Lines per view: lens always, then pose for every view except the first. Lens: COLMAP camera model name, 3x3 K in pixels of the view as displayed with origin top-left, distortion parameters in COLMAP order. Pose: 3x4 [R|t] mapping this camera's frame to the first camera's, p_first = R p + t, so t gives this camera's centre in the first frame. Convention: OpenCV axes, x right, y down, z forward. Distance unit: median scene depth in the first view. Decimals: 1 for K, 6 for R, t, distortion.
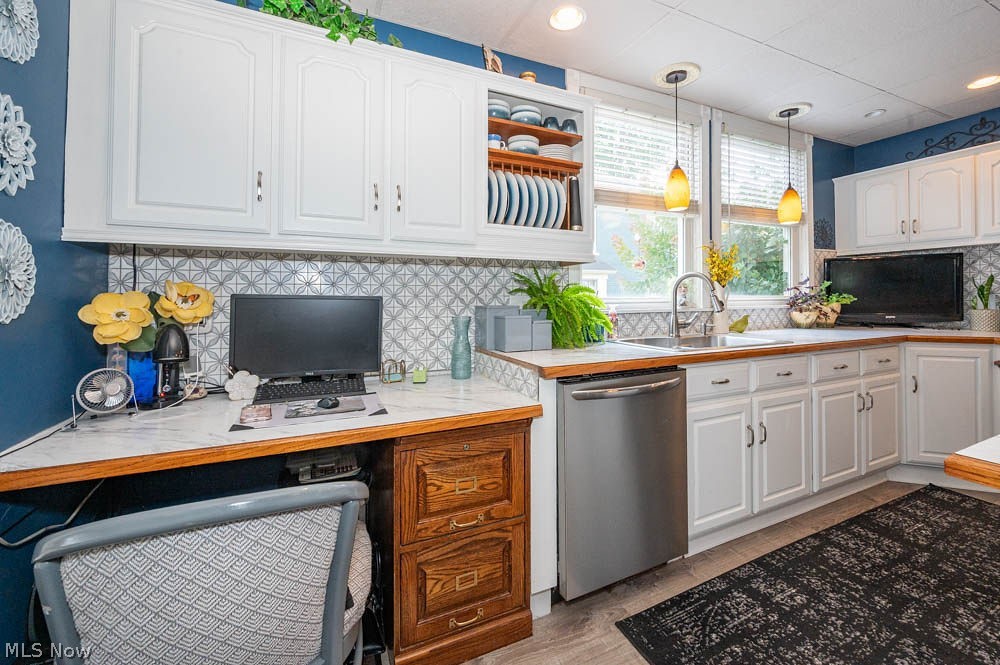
lens RADIAL K [[411.6, 0, 502.3], [0, 411.6, 287.3], [0, 0, 1]] dist [0.001412, 0.000608]
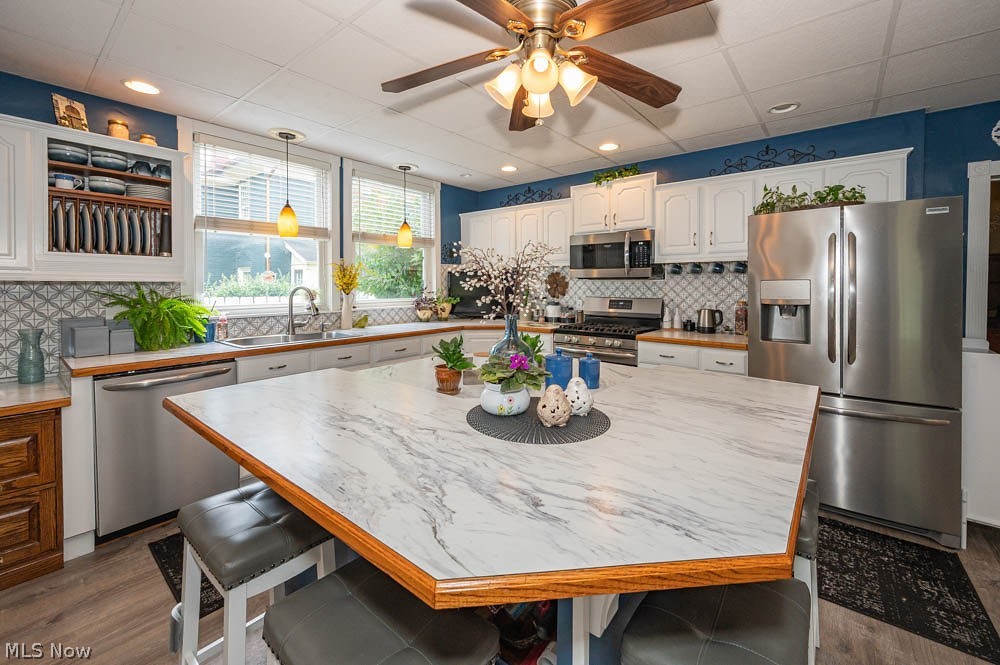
lens RADIAL K [[411.6, 0, 502.3], [0, 411.6, 287.3], [0, 0, 1]] dist [0.001412, 0.000608]
pose [[0.900670, 0.001606, 0.434501, 0.536355], [-0.014478, 0.999549, 0.026317, -0.087486], [-0.434262, -0.029994, 0.900287, -0.556736]]
